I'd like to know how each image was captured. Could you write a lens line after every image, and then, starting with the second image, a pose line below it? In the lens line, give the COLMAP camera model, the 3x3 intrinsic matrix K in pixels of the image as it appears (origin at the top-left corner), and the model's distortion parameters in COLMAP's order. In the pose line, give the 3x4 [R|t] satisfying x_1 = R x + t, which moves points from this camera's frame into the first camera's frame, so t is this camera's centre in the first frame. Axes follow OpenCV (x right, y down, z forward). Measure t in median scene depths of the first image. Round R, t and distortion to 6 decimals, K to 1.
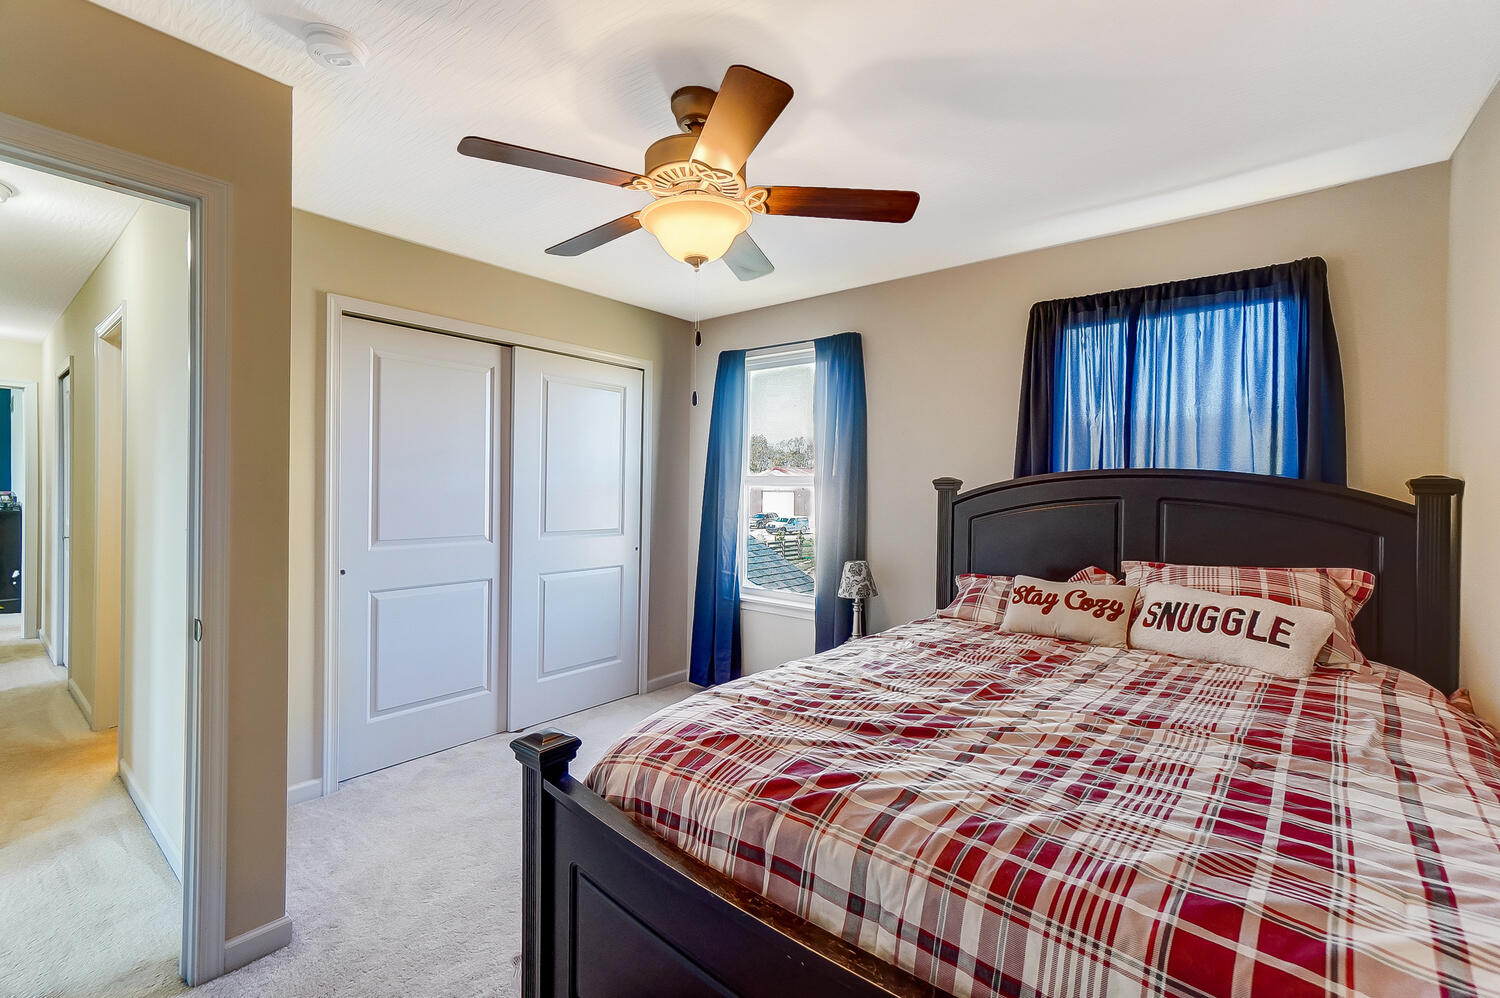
lens RADIAL K [[653.4, 0, 750.0], [0, 653.4, 499.0], [0, 0, 1]] dist [-0.036001, 0.000094]
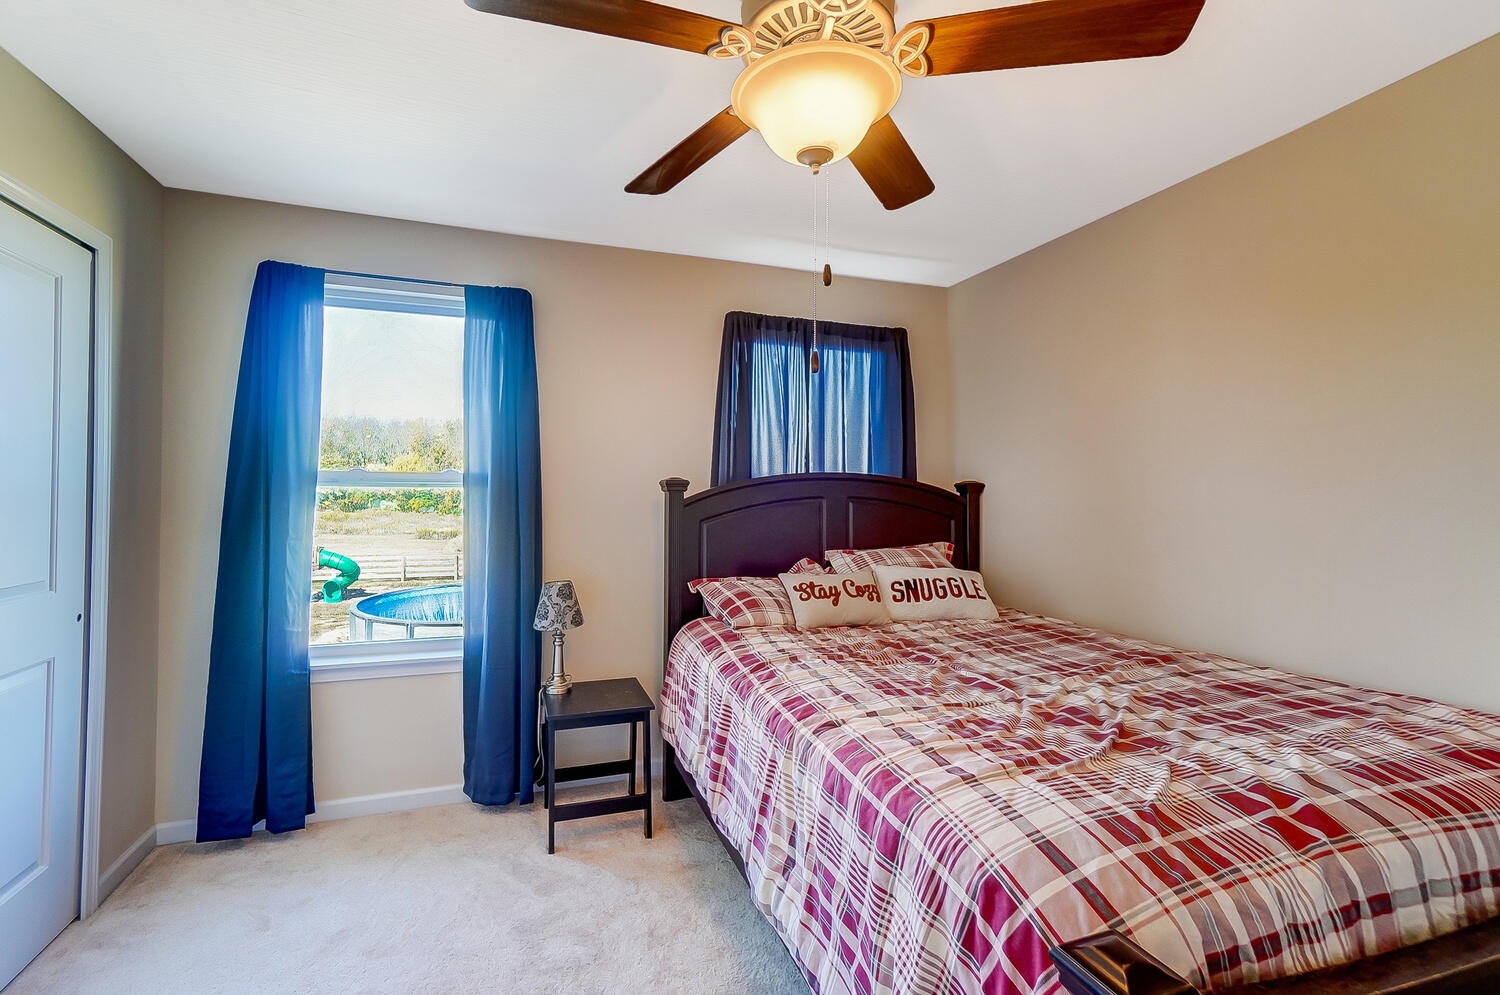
lens RADIAL K [[635.6, 0, 750.0], [0, 635.6, 497.5], [0, 0, 1]] dist [-0.014783, 0.012548]
pose [[0.524007, -0.020005, 0.851479, -0.480750], [0.014434, 0.999789, 0.014606, -0.020473], [-0.851592, 0.004636, 0.524185, 0.511392]]
